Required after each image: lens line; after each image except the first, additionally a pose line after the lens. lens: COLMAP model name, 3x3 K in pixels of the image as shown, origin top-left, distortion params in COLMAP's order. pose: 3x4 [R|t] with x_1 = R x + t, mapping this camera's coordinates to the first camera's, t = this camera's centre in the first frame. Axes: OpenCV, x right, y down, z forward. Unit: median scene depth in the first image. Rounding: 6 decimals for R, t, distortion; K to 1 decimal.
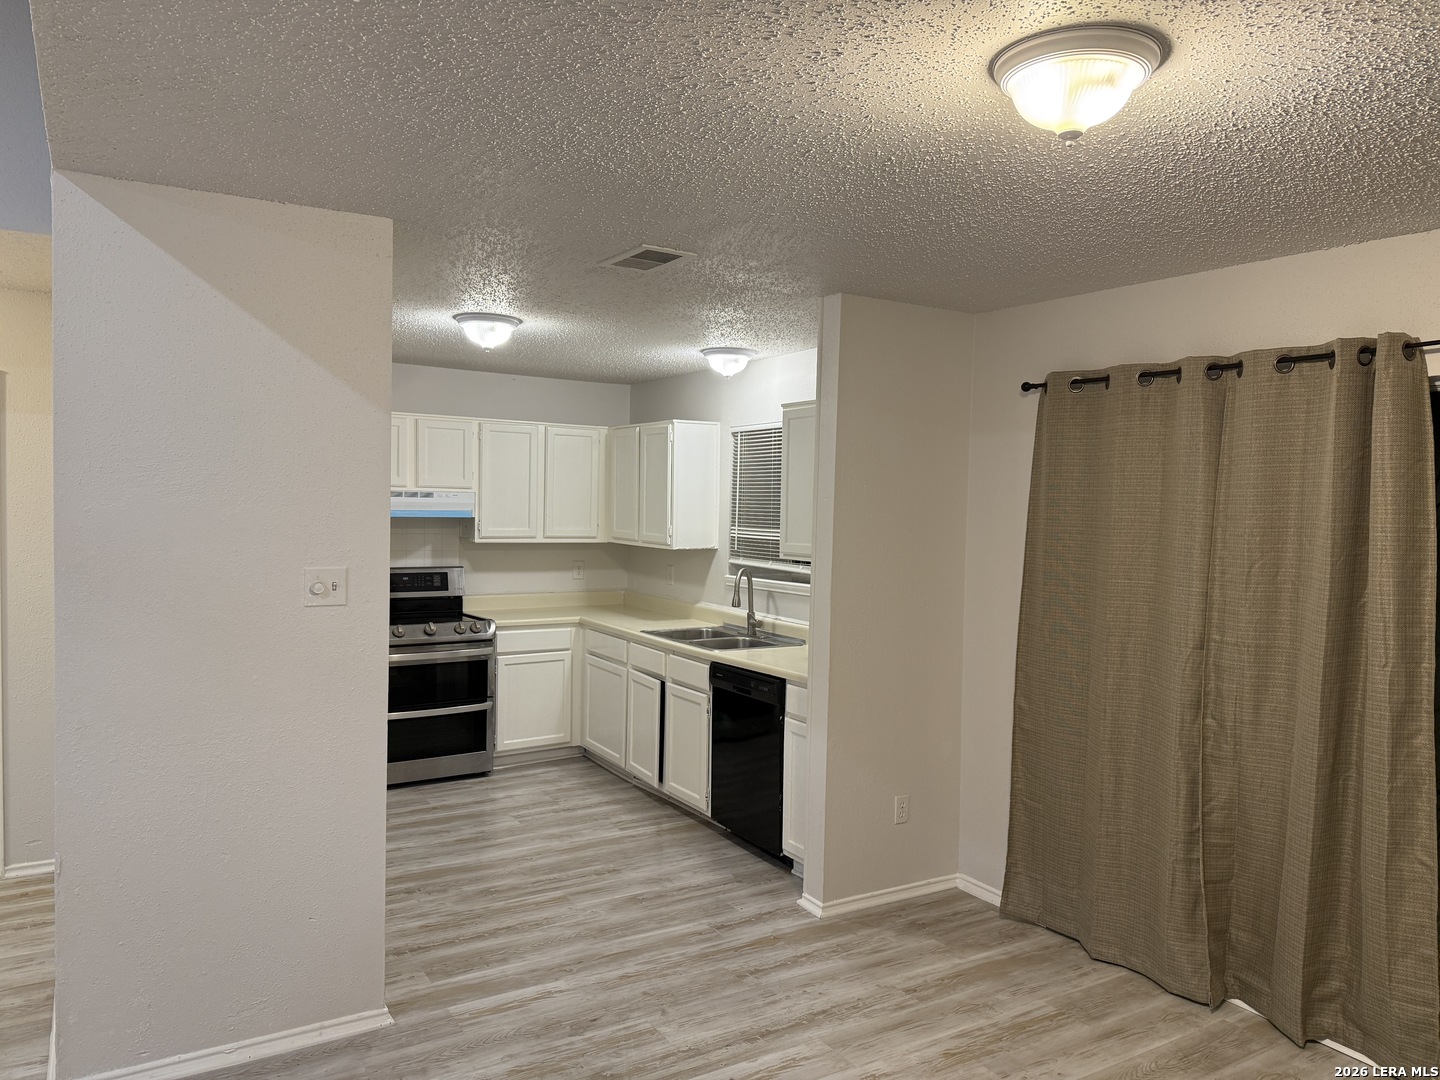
lens RADIAL K [[1008.3, 0, 717.4], [0, 1008.3, 538.5], [0, 0, 1]] dist [0.064869, -0.079149]
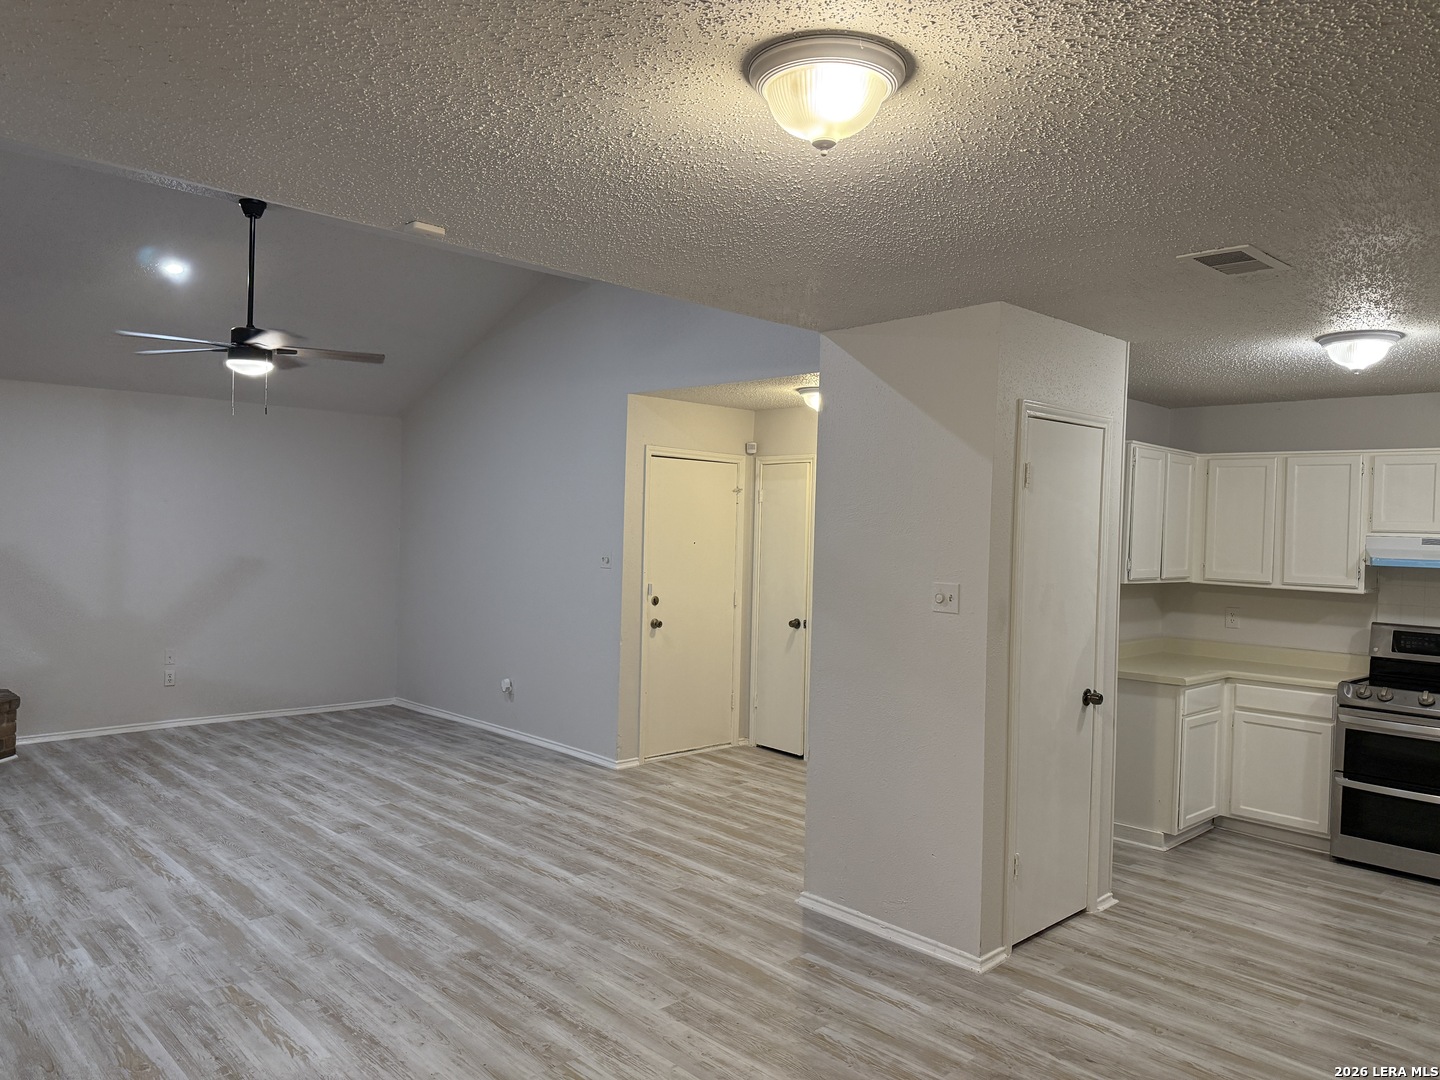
lens RADIAL K [[1008.3, 0, 725.2], [0, 1008.3, 538.9], [0, 0, 1]] dist [0.064869, -0.079149]
pose [[0.224560, -0.000269, -0.974460, 0.584487], [-0.062462, 0.997940, -0.014669, 0.006337], [0.972456, 0.064161, 0.224080, 0.314484]]
